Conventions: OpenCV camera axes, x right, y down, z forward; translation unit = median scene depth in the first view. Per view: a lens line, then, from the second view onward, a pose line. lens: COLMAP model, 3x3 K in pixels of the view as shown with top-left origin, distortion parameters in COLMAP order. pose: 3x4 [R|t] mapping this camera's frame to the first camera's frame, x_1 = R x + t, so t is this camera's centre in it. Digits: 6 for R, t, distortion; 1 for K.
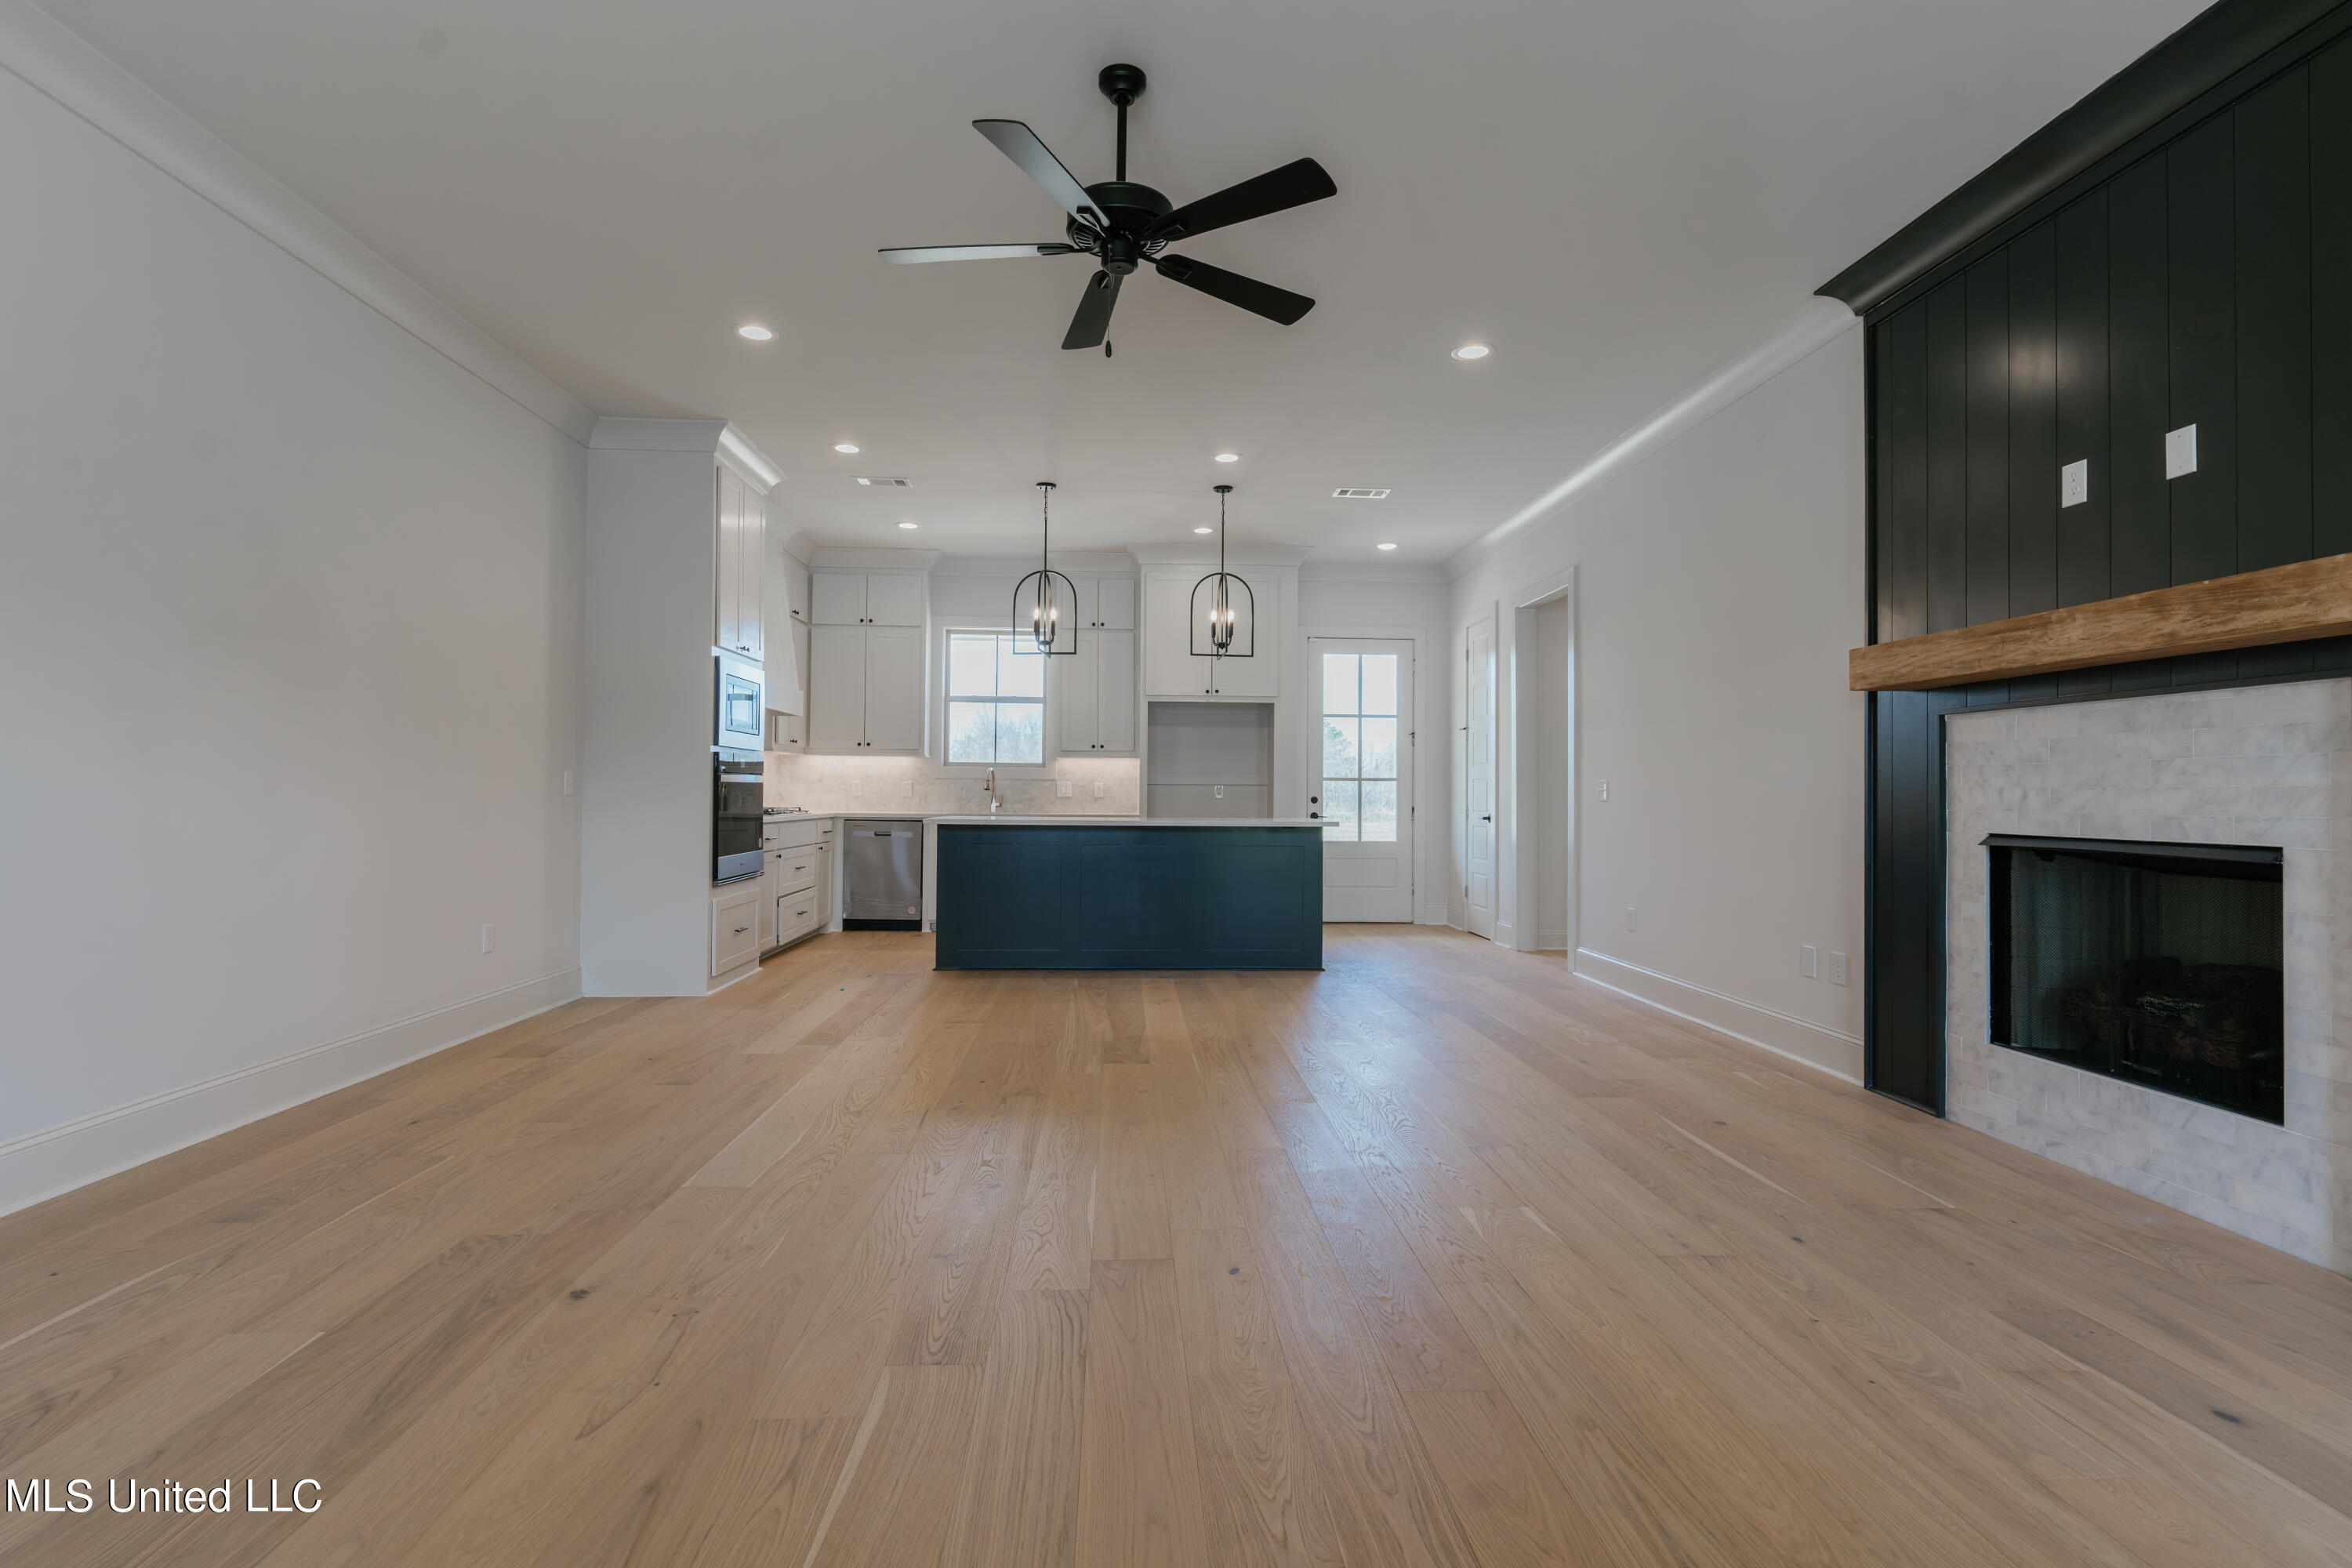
lens RADIAL K [[1112.6, 0, 1192.8], [0, 1112.6, 778.4], [0, 0, 1]] dist [-0.000315, 0.000279]
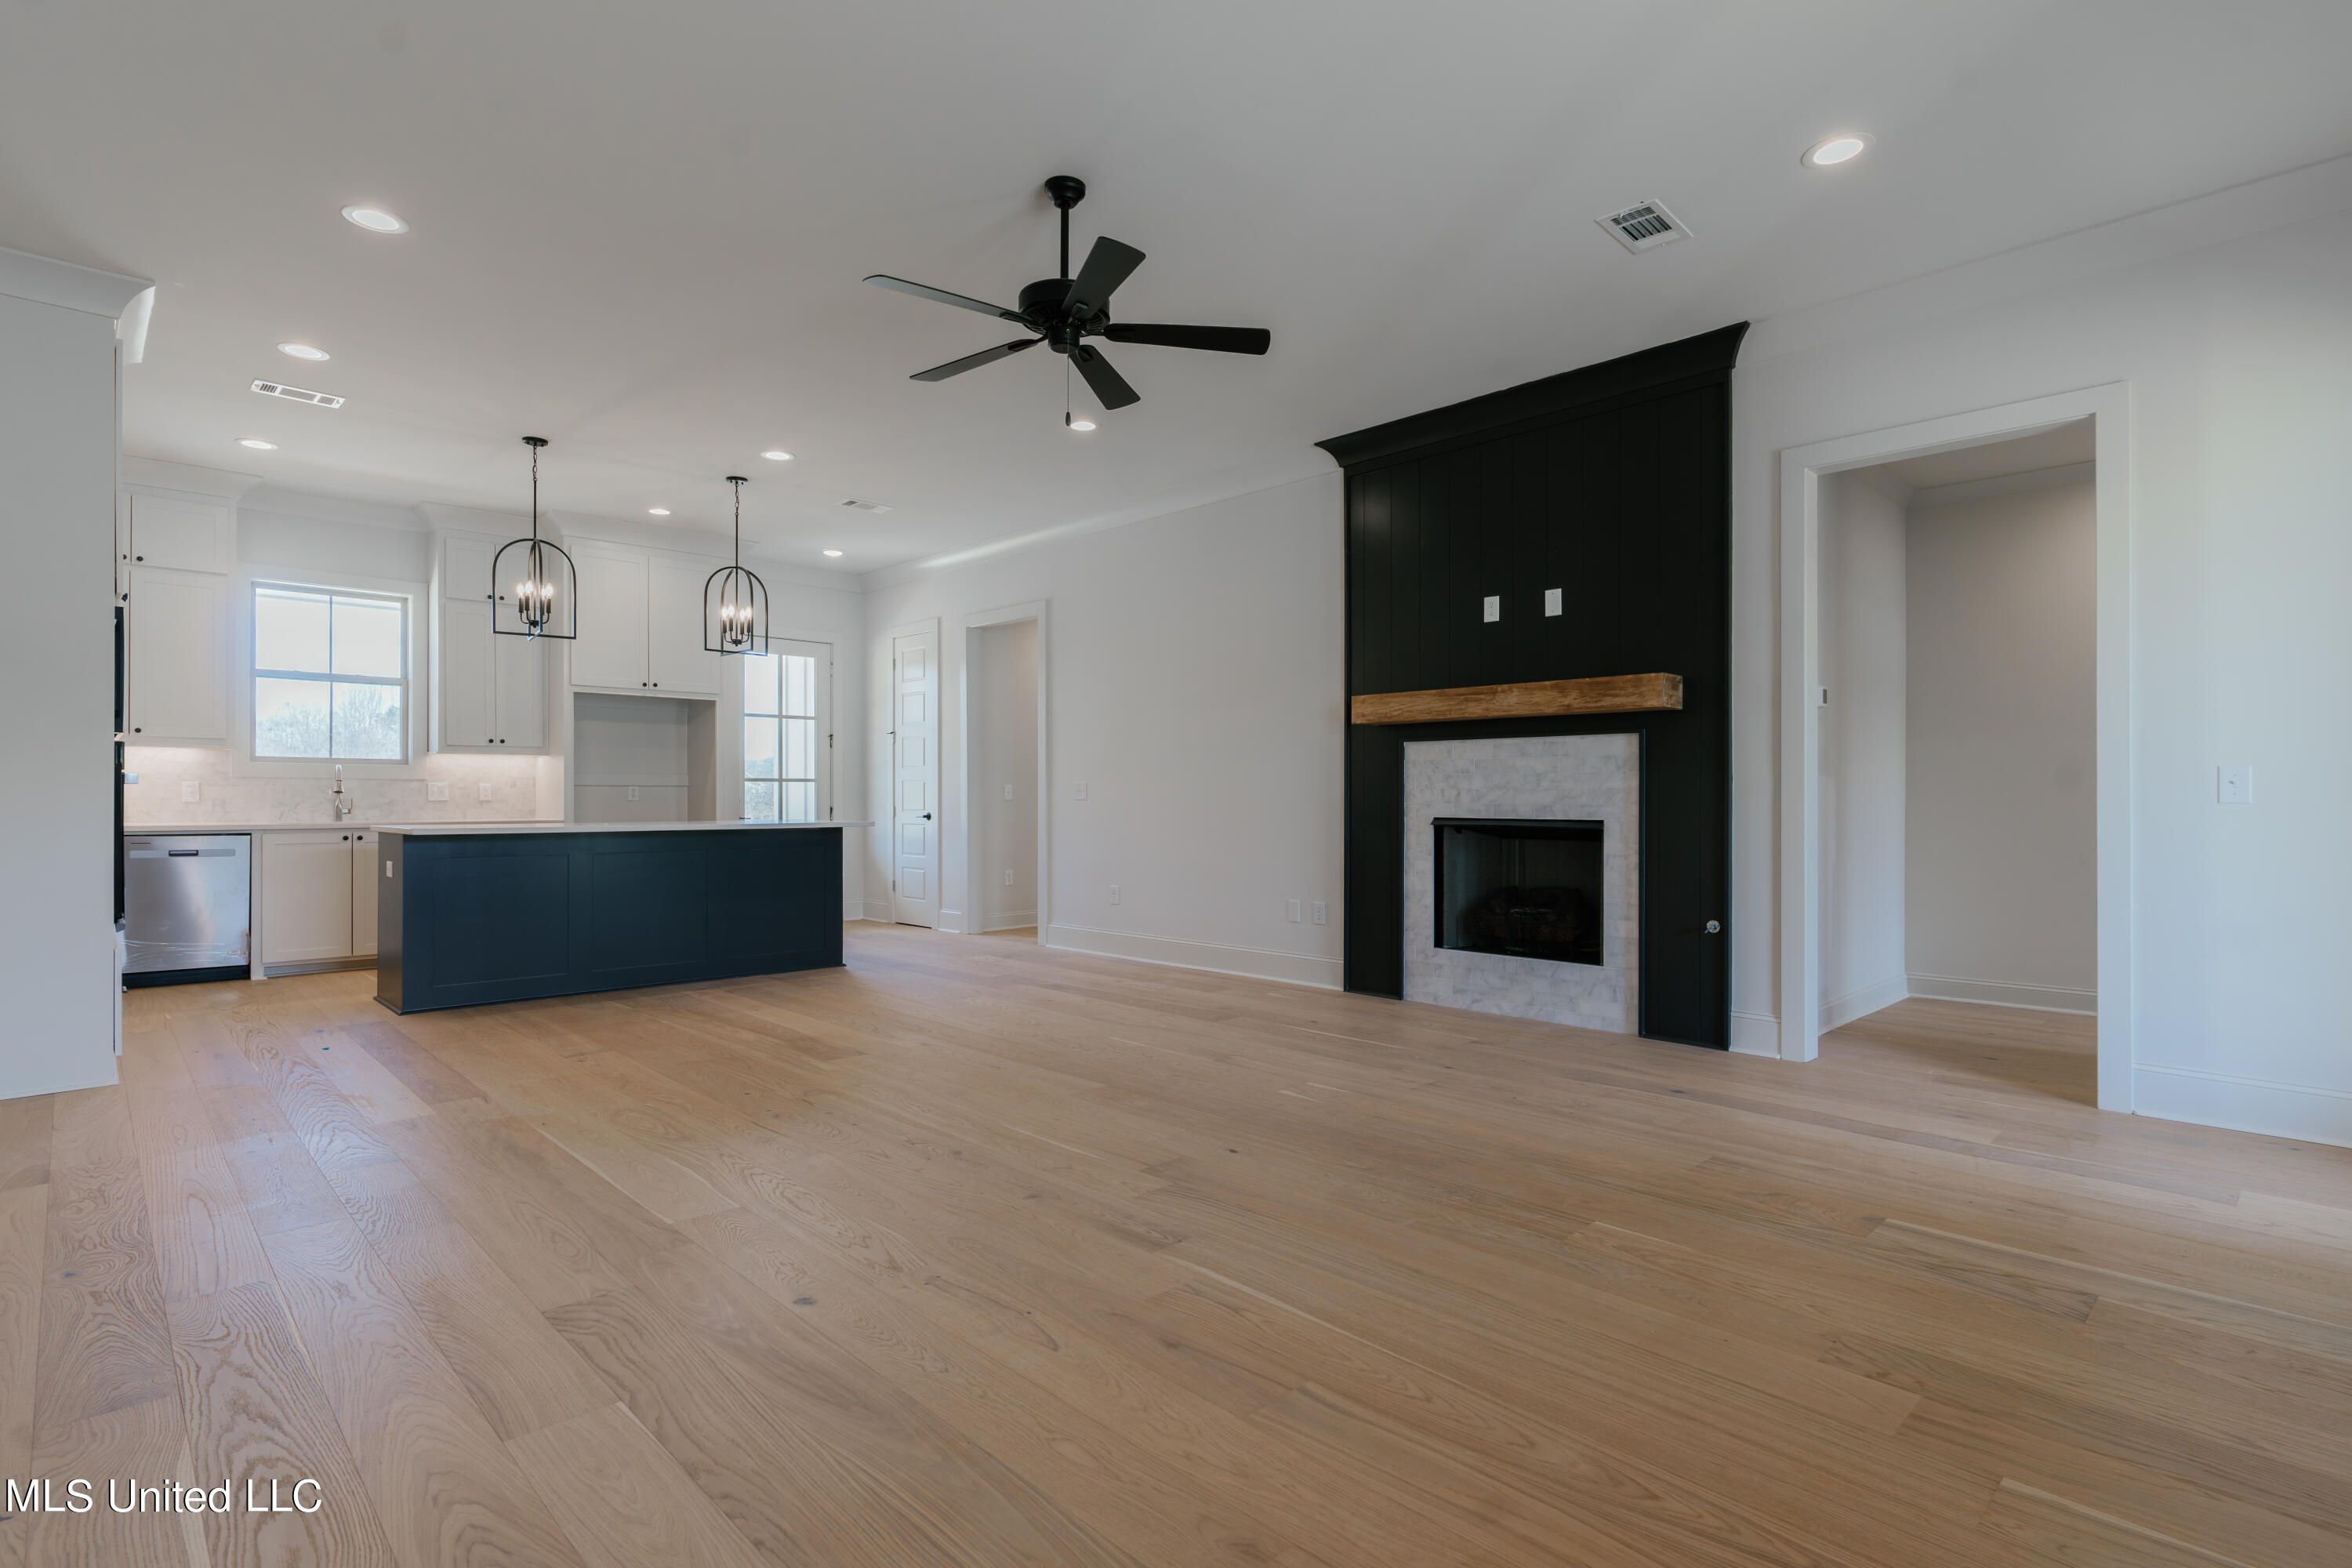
lens RADIAL K [[1112.6, 0, 1178.7], [0, 1112.6, 794.8], [0, 0, 1]] dist [-0.000315, 0.000279]
pose [[0.758262, -0.005667, 0.651925, -0.672780], [-0.004524, 0.999892, 0.013954, -0.004368], [-0.651934, -0.013530, 0.758155, 0.021964]]
